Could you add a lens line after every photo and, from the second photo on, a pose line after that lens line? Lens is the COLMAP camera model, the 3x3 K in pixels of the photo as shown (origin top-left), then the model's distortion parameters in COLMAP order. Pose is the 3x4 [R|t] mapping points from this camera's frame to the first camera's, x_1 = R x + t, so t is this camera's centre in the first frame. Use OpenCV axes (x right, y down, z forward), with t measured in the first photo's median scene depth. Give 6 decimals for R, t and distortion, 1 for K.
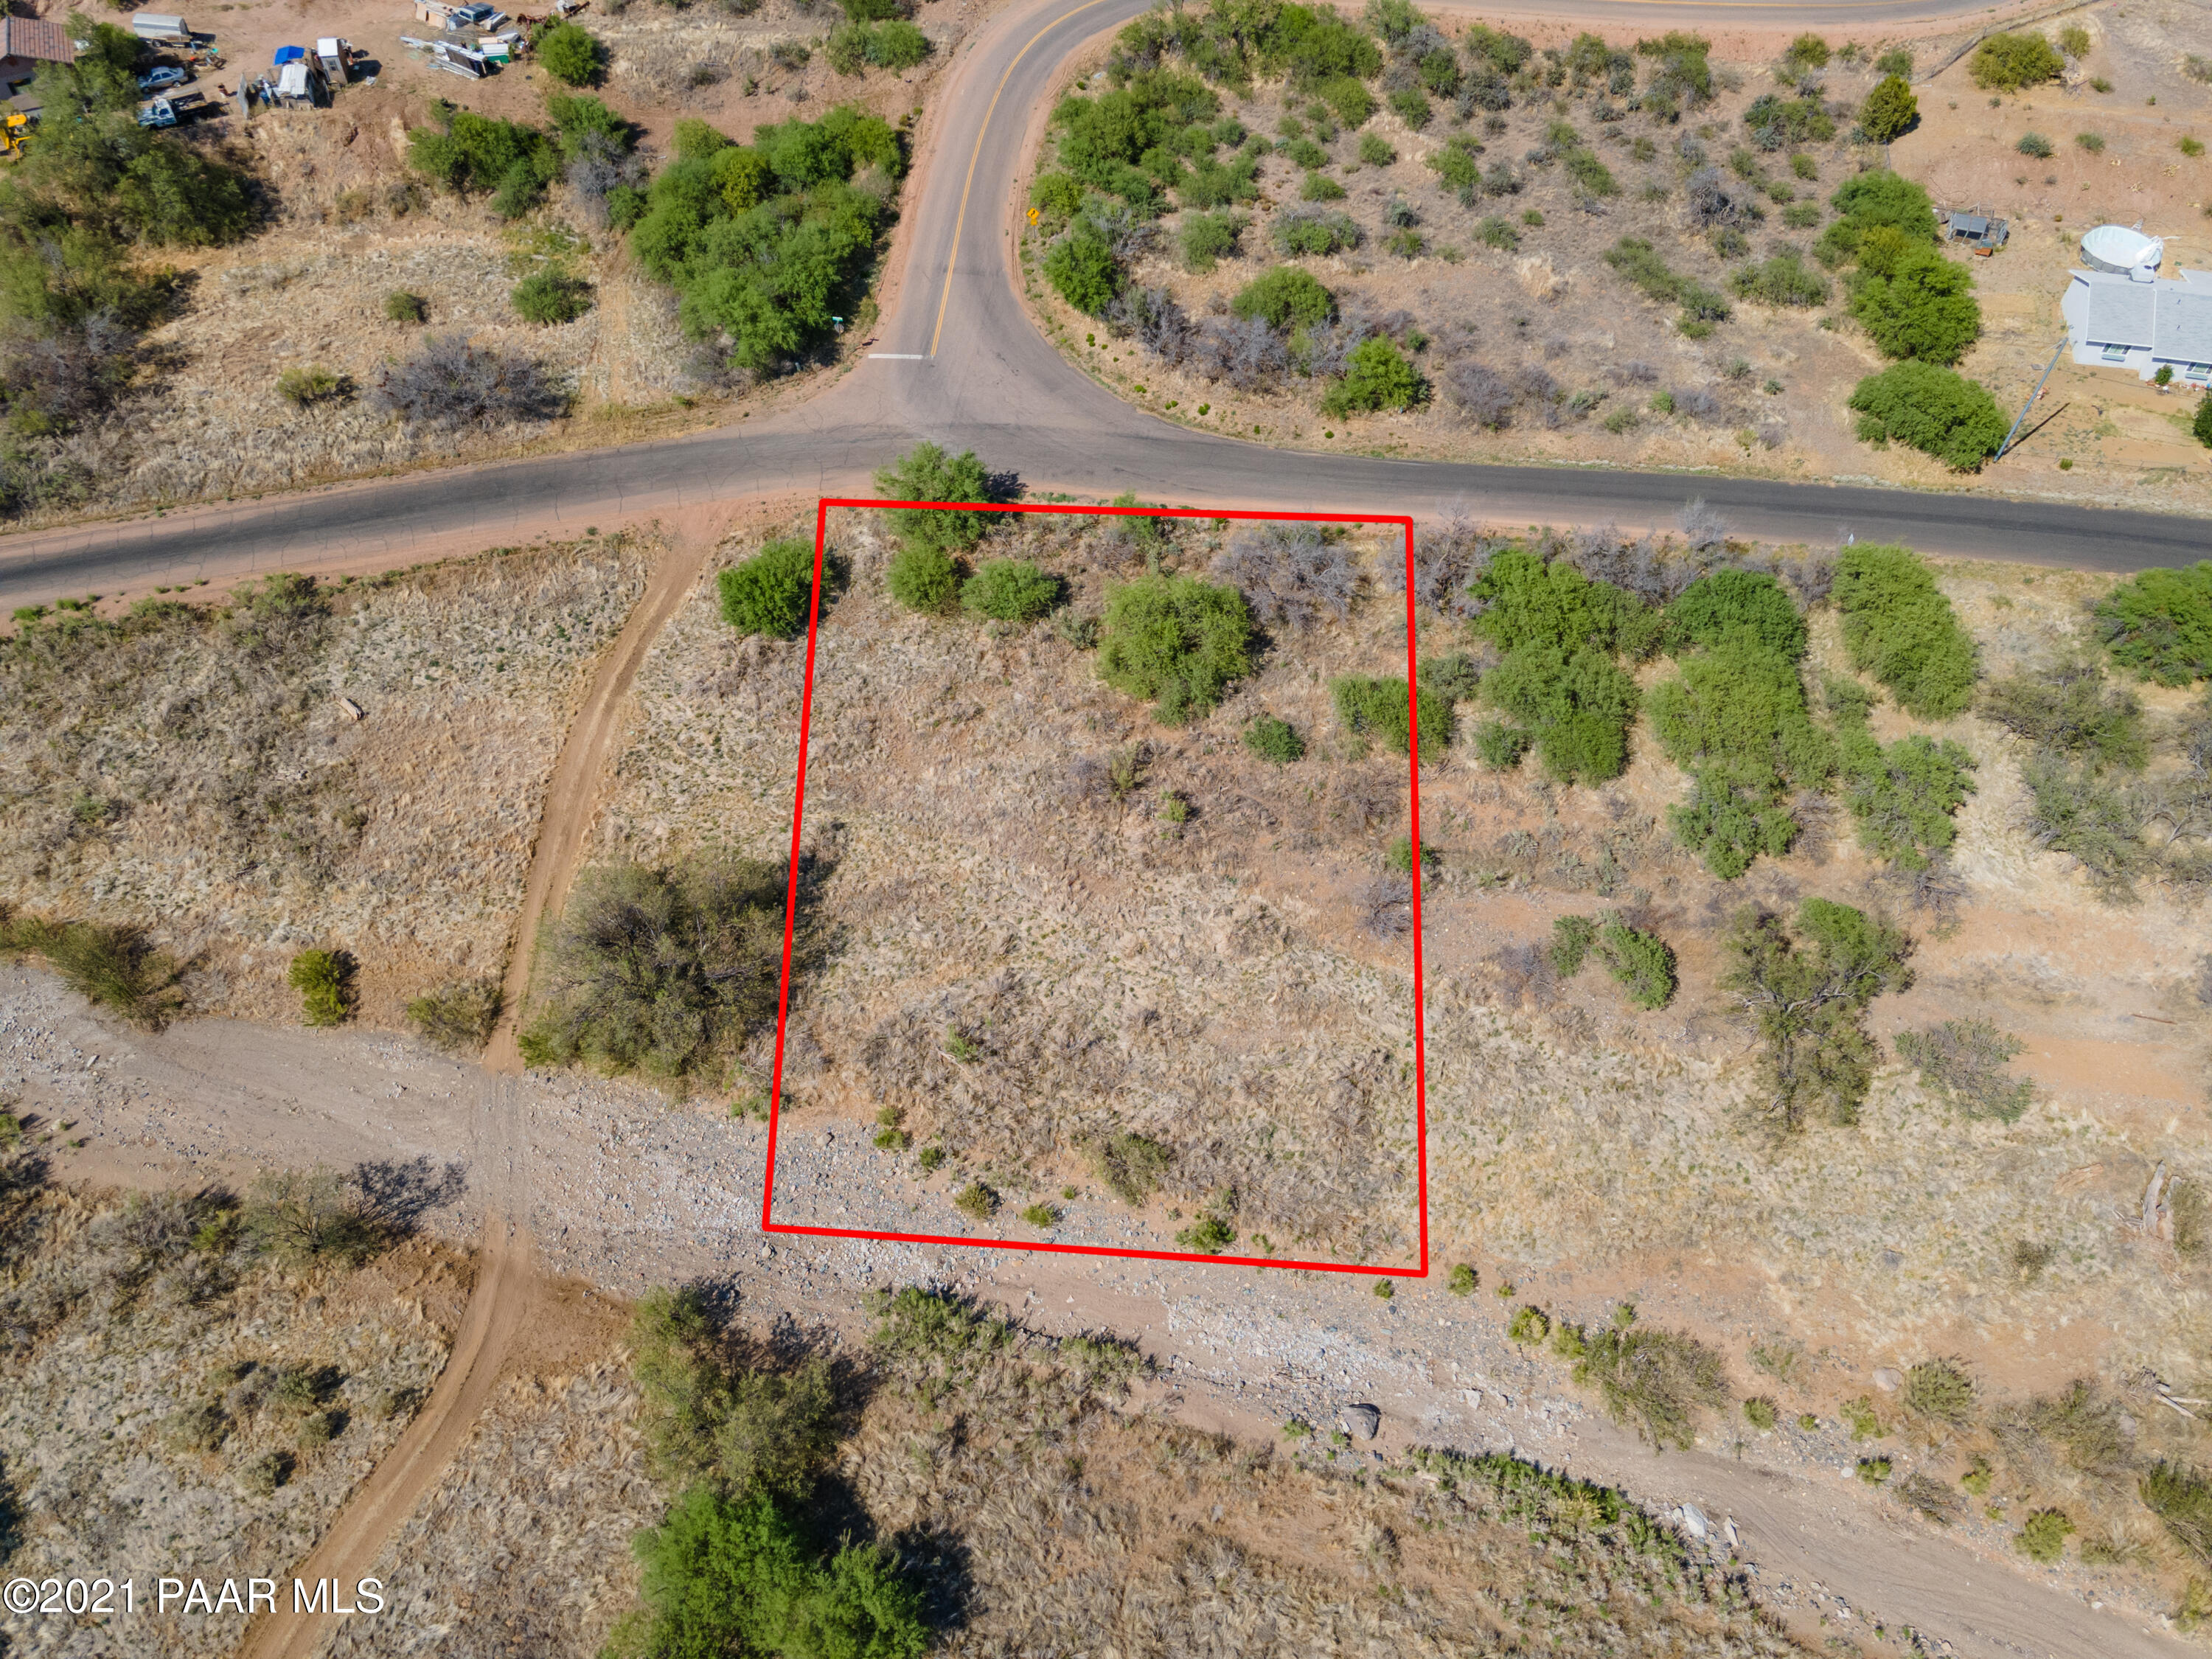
lens RADIAL K [[1607.7, 0, 1107.0], [0, 1607.7, 825.5], [0, 0, 1]] dist [0.031565, 0.018750]
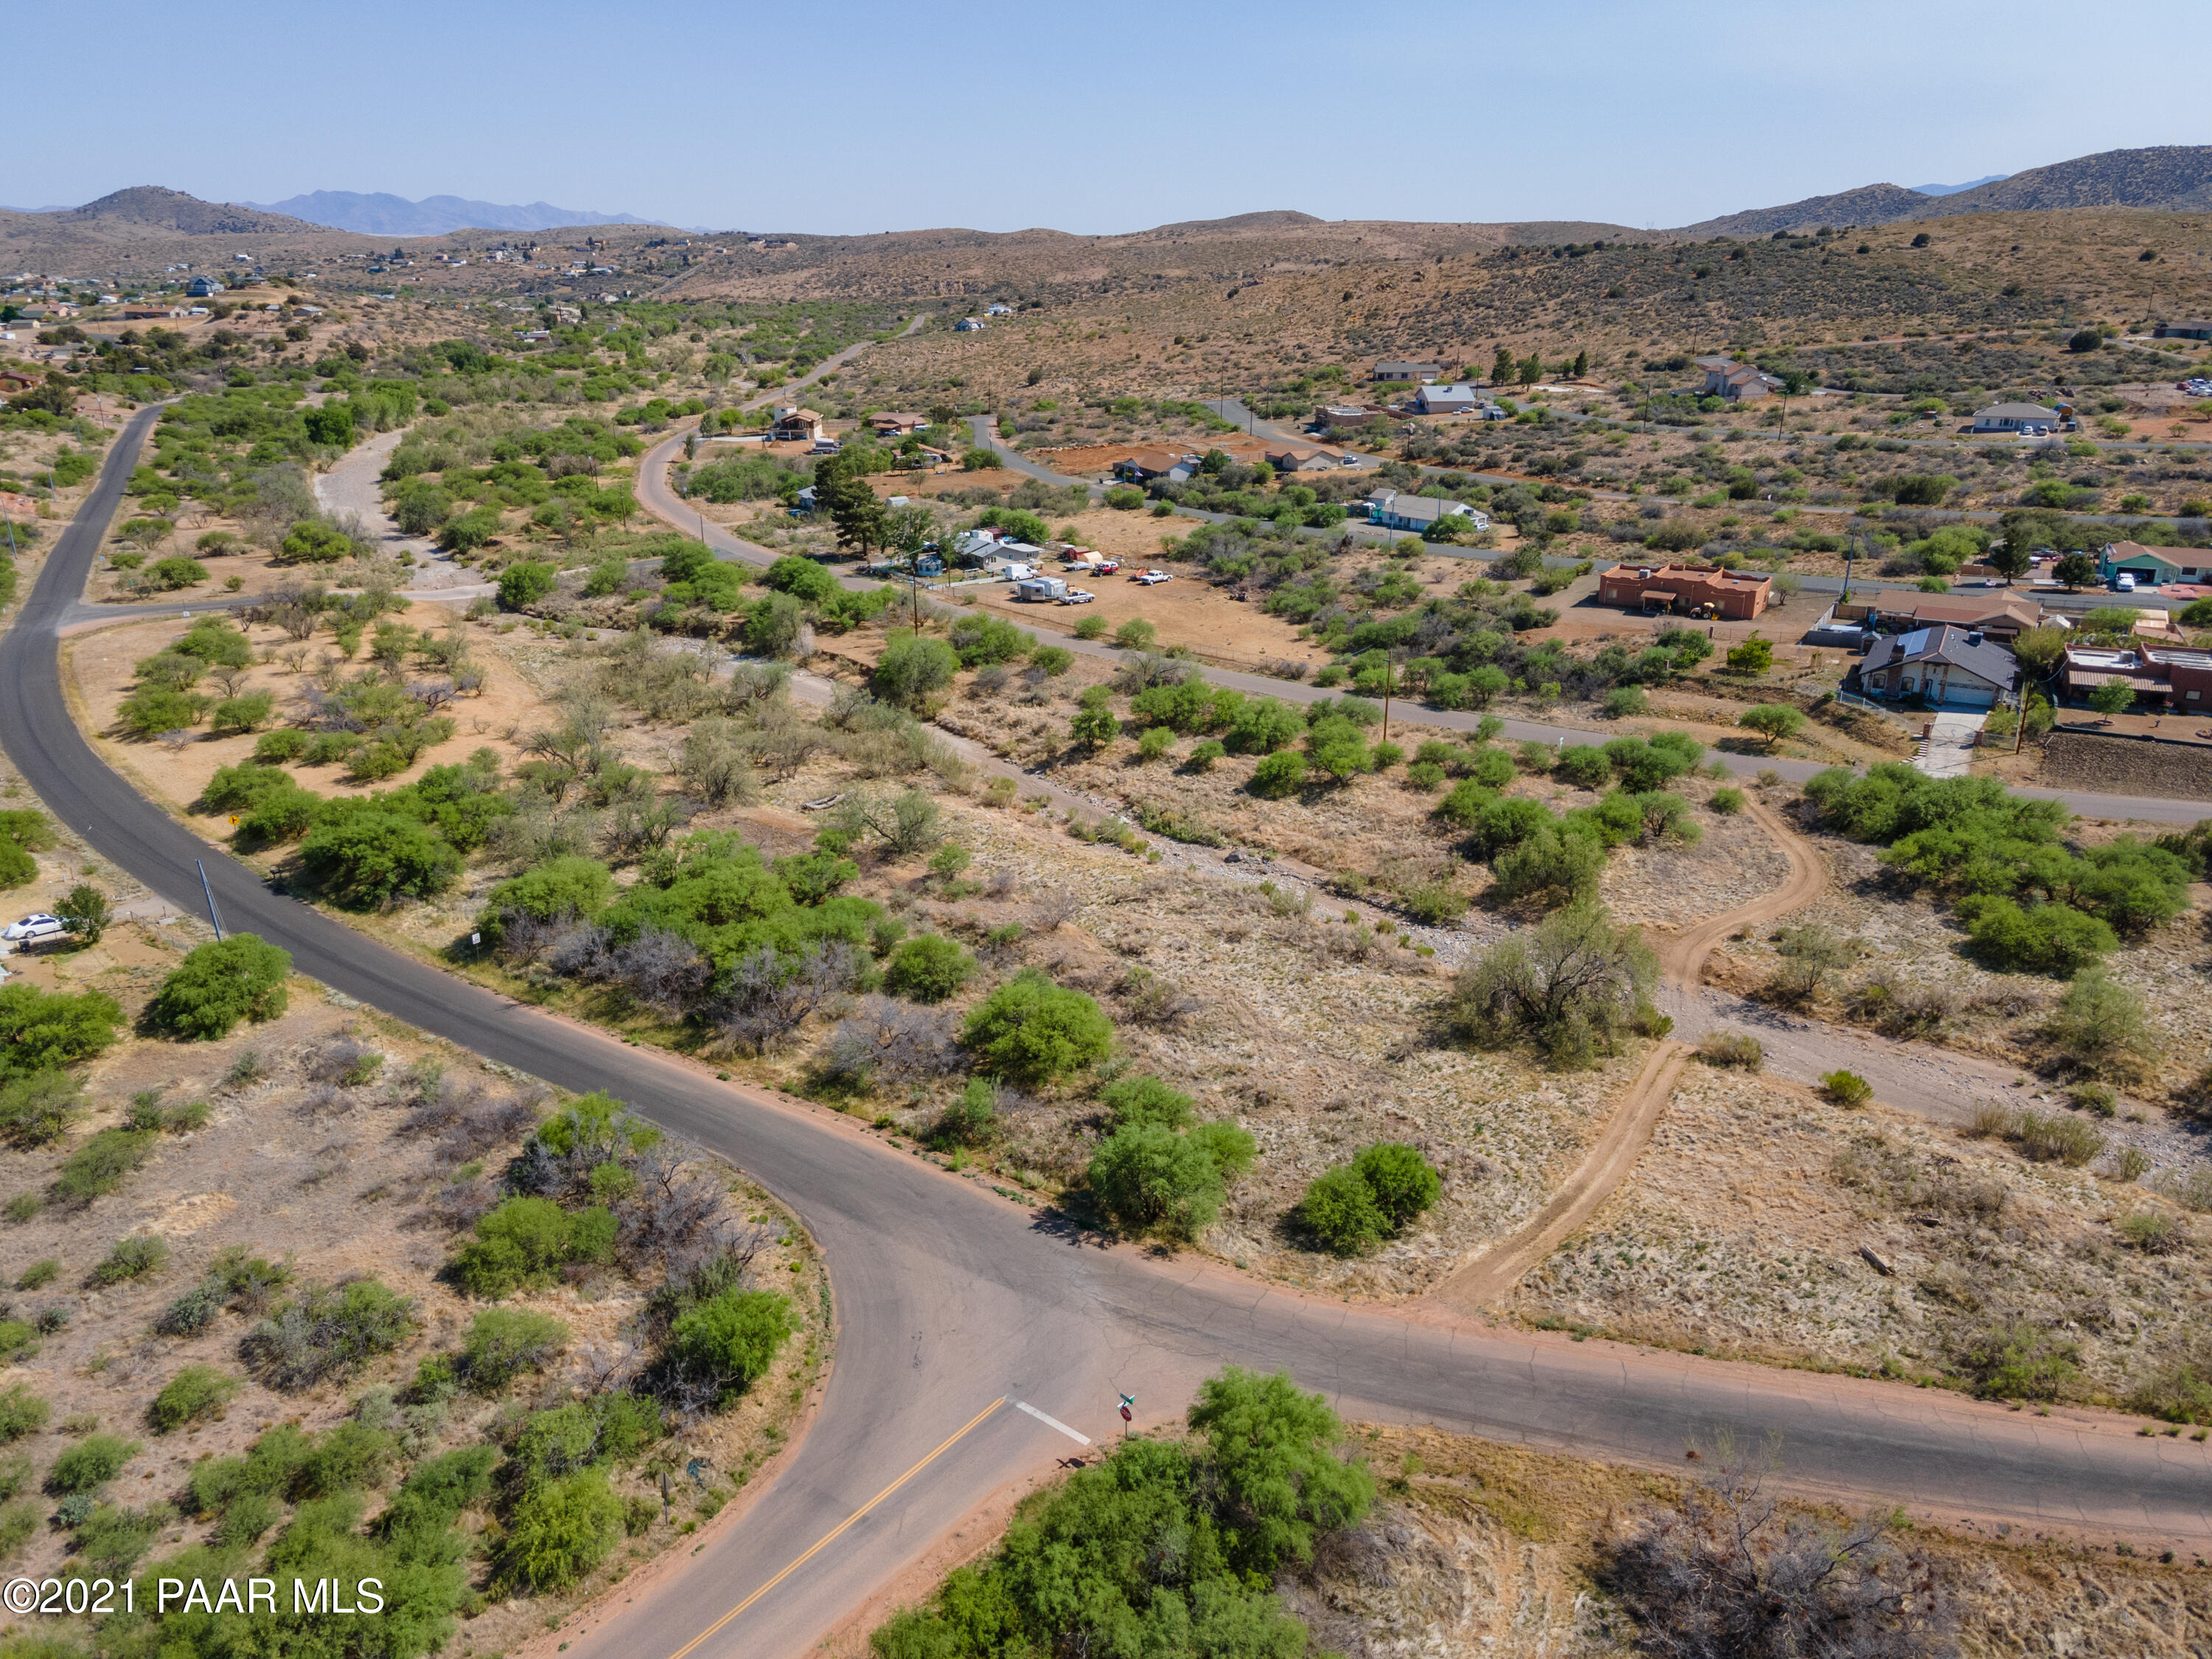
lens RADIAL K [[1607.7, 0, 1102.0], [0, 1607.7, 837.2], [0, 0, 1]] dist [0.031565, 0.018750]
pose [[-0.863225, -0.180953, 0.471274, -0.480631], [0.395049, 0.339067, 0.853797, -1.071903], [-0.314291, 0.923195, -0.221206, 1.121973]]
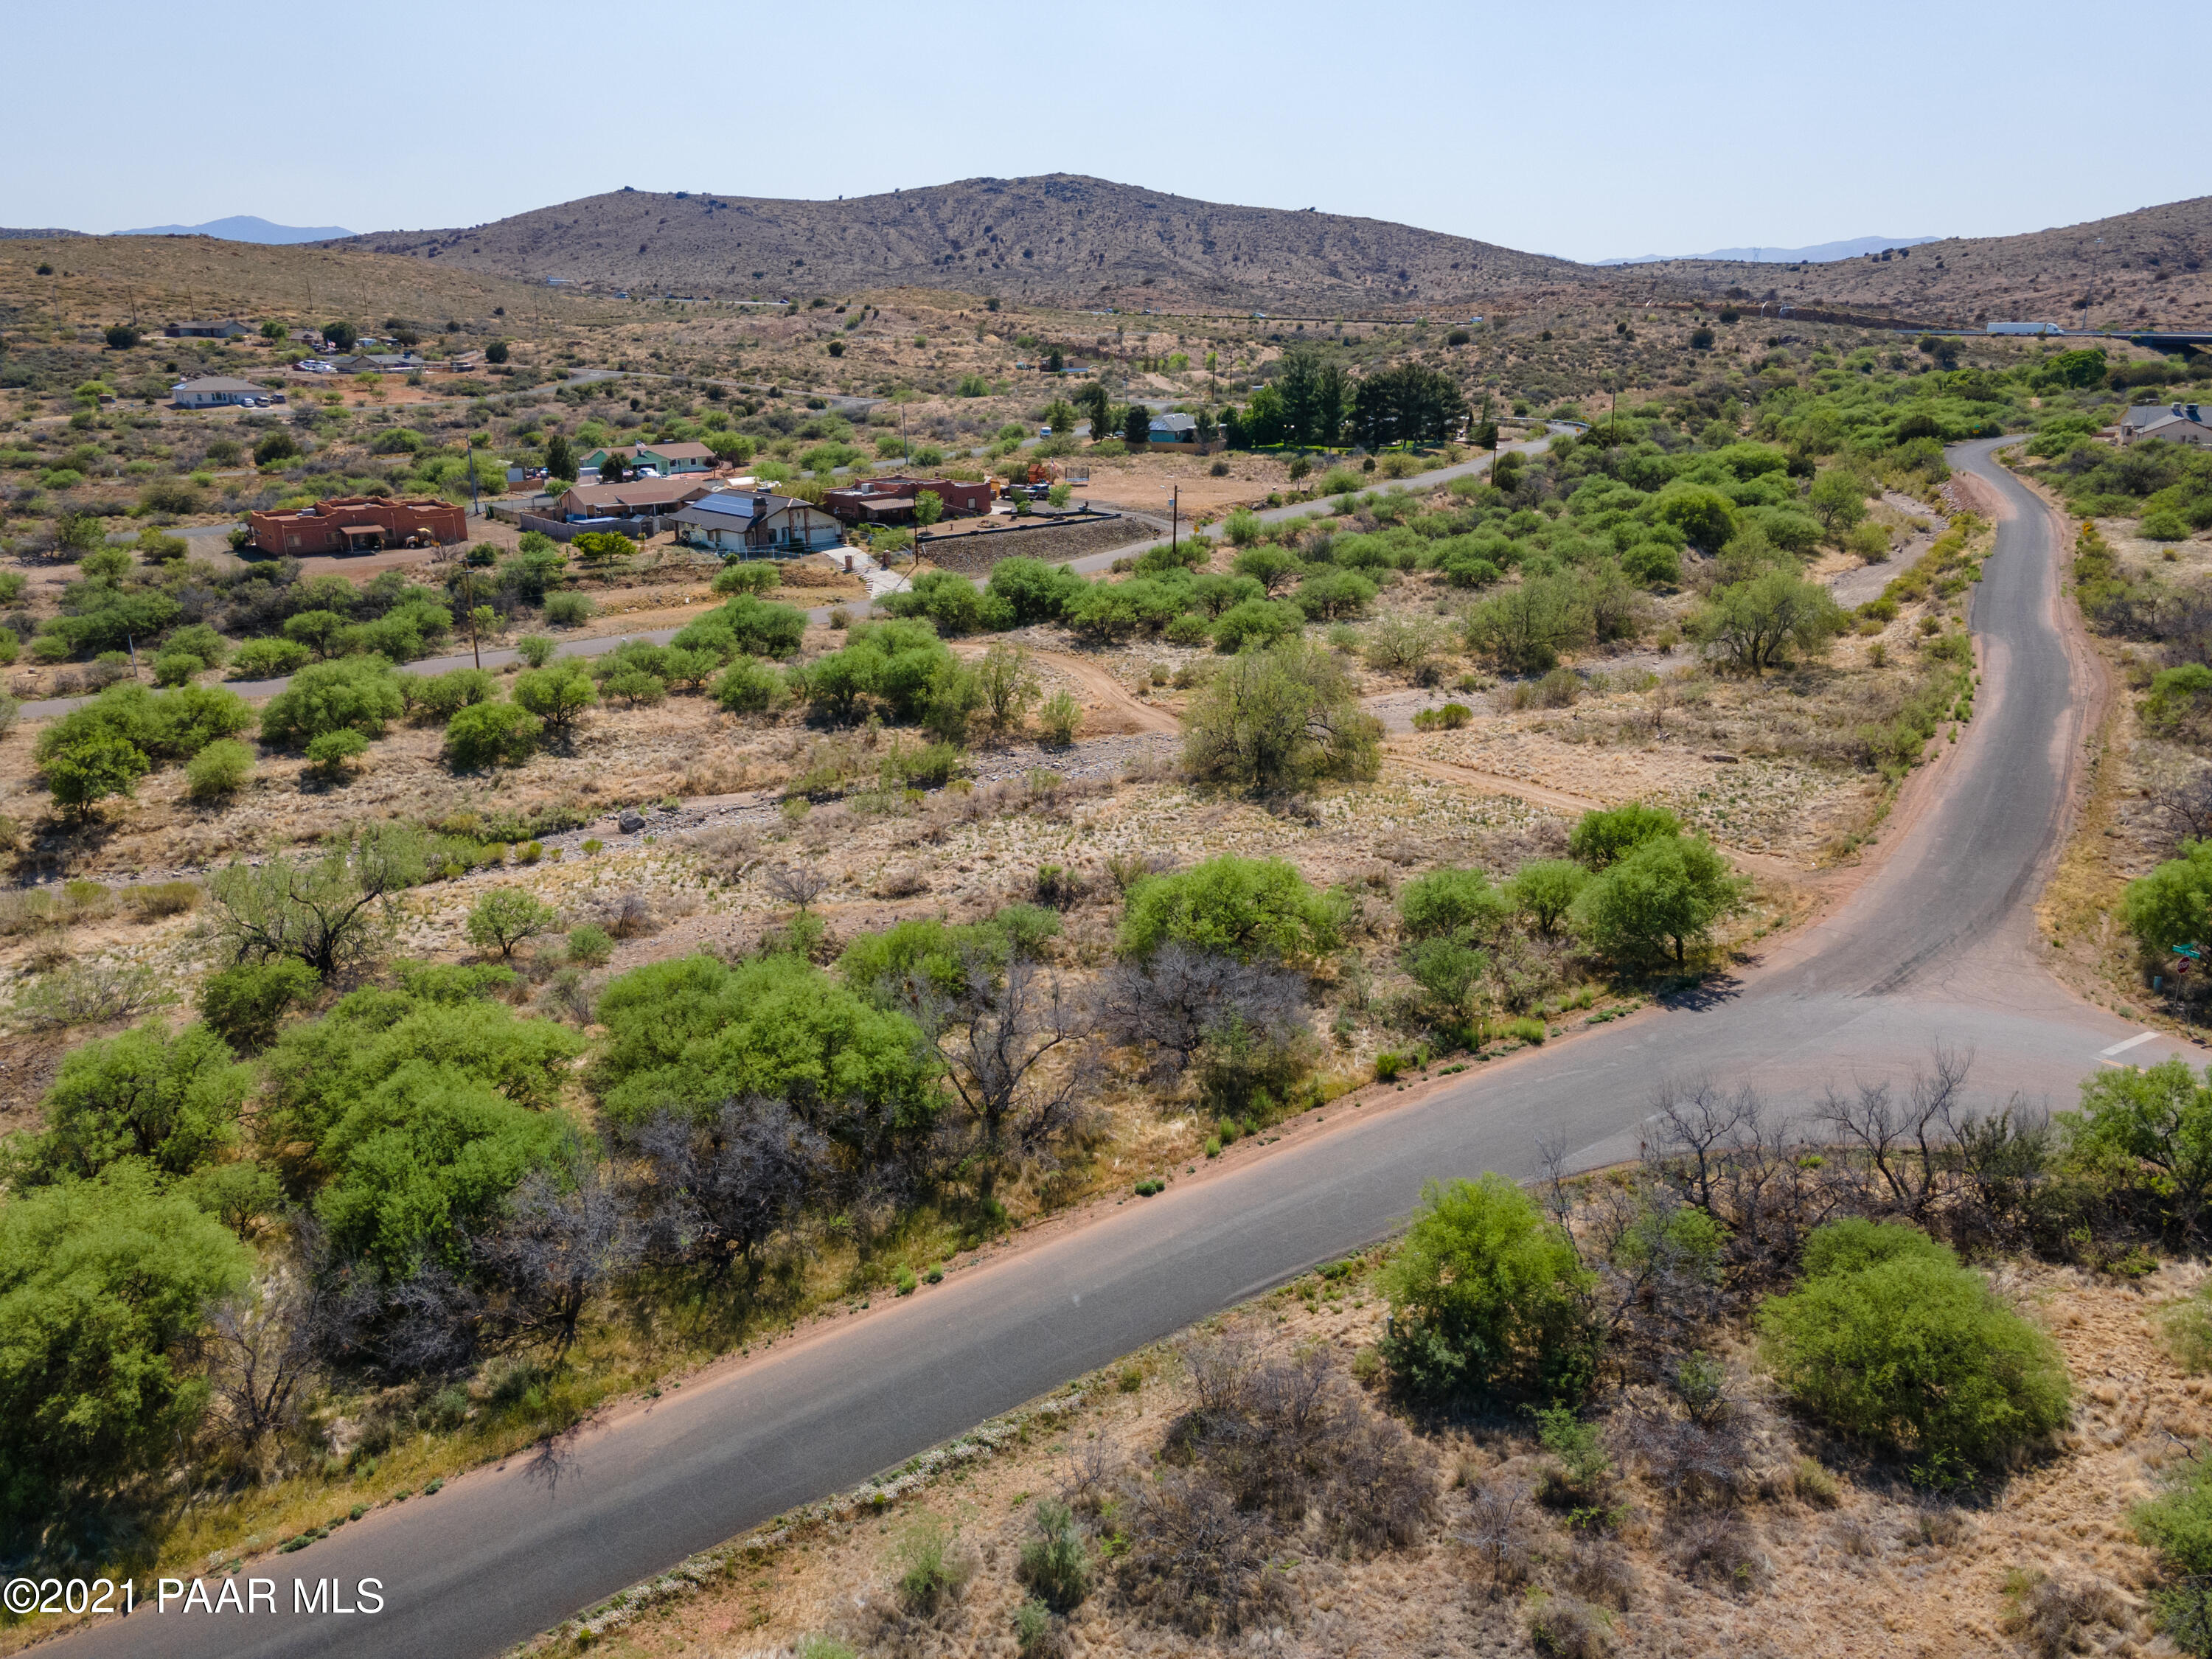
lens RADIAL K [[1607.7, 0, 1091.8], [0, 1607.7, 818.8], [0, 0, 1]] dist [0.031565, 0.018750]
pose [[-0.763160, 0.193456, -0.616572, 0.539615], [-0.507382, 0.411496, 0.757122, -0.671169], [0.400187, 0.890643, -0.215881, 1.109504]]
